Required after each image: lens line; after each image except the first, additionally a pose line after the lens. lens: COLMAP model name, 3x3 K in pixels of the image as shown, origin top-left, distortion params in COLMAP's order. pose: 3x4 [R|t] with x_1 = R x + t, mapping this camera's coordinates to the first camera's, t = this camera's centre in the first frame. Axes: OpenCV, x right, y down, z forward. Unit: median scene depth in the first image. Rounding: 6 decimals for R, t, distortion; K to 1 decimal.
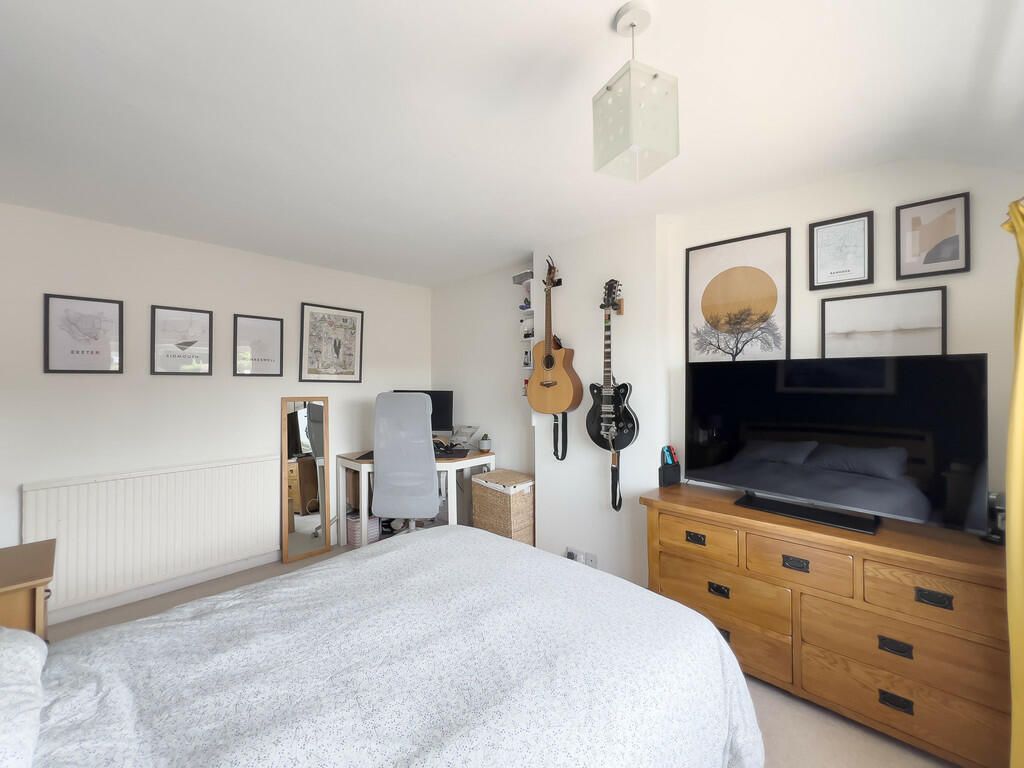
lens RADIAL K [[410.6, 0, 506.5], [0, 410.6, 378.8], [0, 0, 1]] dist [-0.001145, -0.000426]
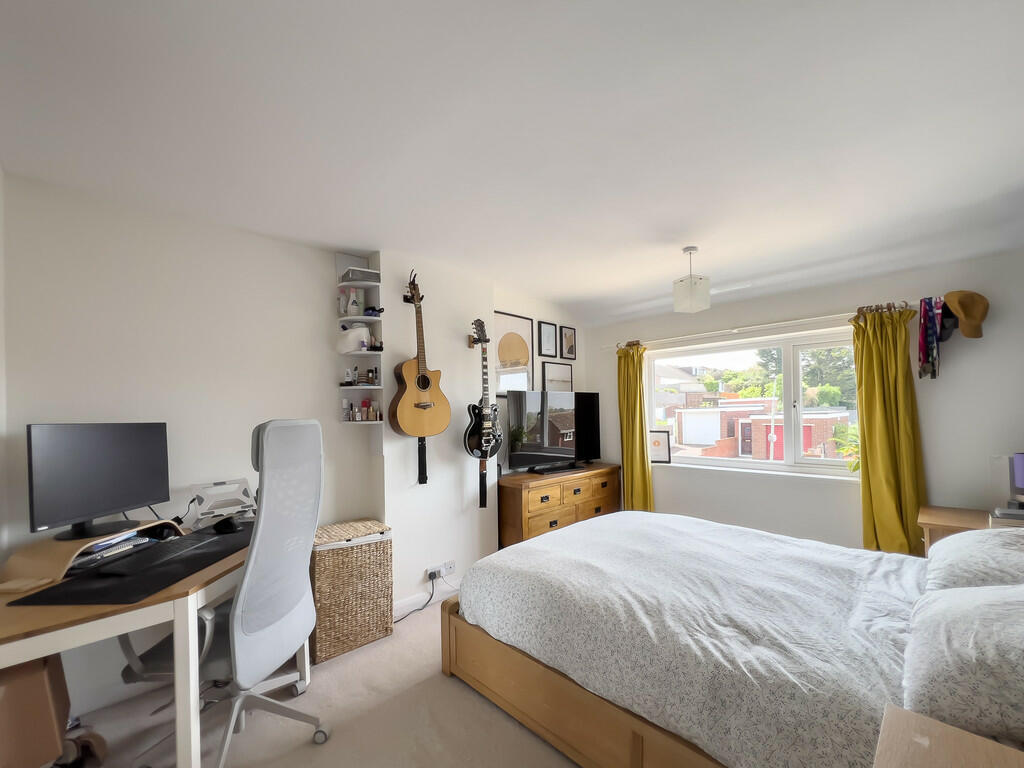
lens RADIAL K [[410.6, 0, 516.5], [0, 410.6, 414.5], [0, 0, 1]] dist [-0.001145, -0.000426]
pose [[0.052381, -0.006773, 0.998604, -1.184441], [0.014080, 0.999883, 0.006044, 0.043617], [-0.998528, 0.013744, 0.052470, 1.032887]]
